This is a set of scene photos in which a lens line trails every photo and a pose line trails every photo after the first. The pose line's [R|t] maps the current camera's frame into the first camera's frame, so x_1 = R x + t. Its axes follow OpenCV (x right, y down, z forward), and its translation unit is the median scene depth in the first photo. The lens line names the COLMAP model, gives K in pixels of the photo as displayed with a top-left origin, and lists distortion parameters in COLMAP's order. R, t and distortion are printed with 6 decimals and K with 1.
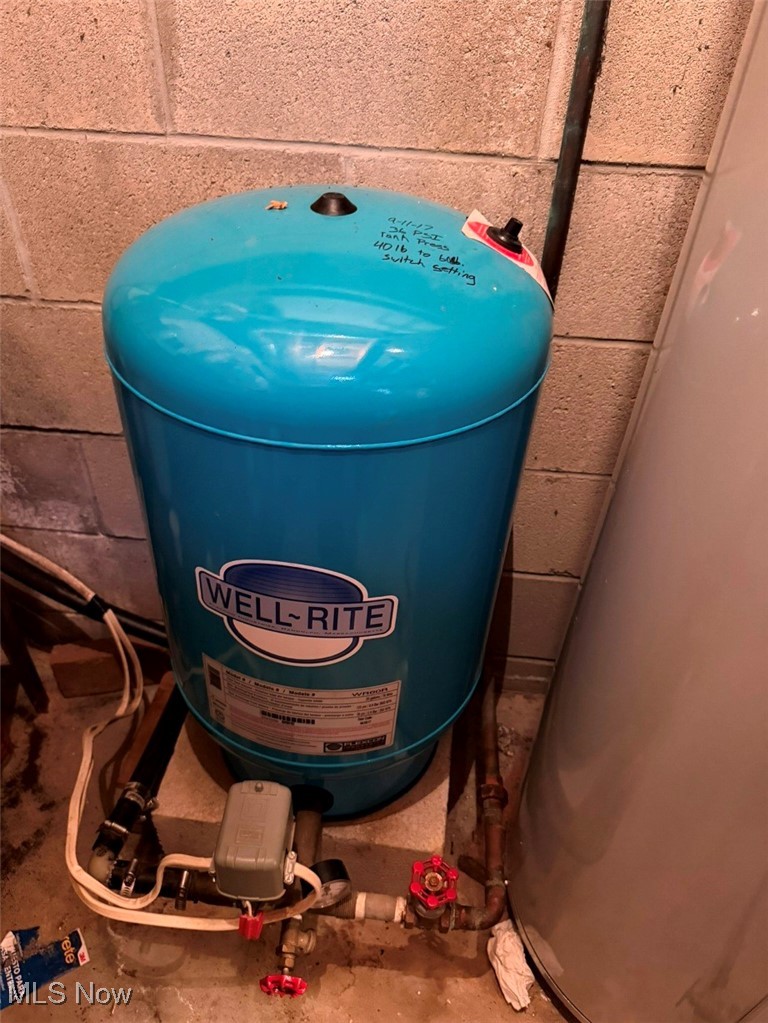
lens RADIAL K [[713.5, 0, 384.0], [0, 713.5, 511.5], [0, 0, 1]] dist [0.099847, -0.148341]
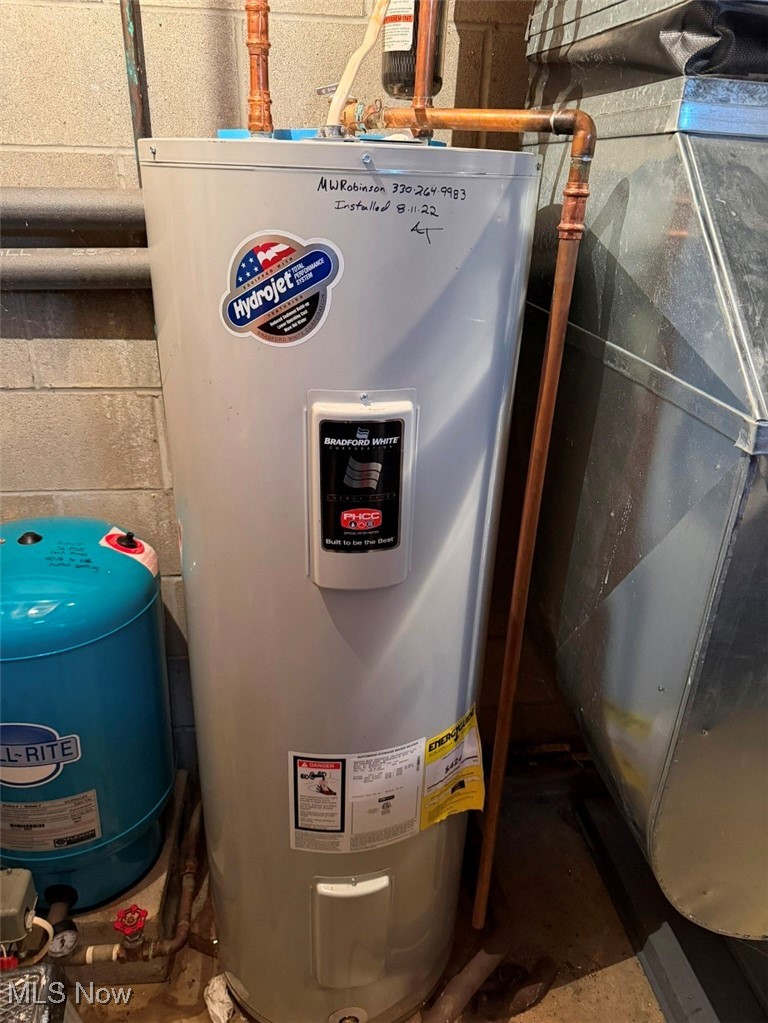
lens RADIAL K [[733.5, 0, 381.1], [0, 733.5, 526.0], [0, 0, 1]] dist [0.010261, -0.003937]
pose [[0.978076, -0.098142, 0.183673, 0.416886], [0.138652, 0.964972, -0.222722, 0.110649], [-0.155380, 0.243306, 0.957423, -0.909795]]
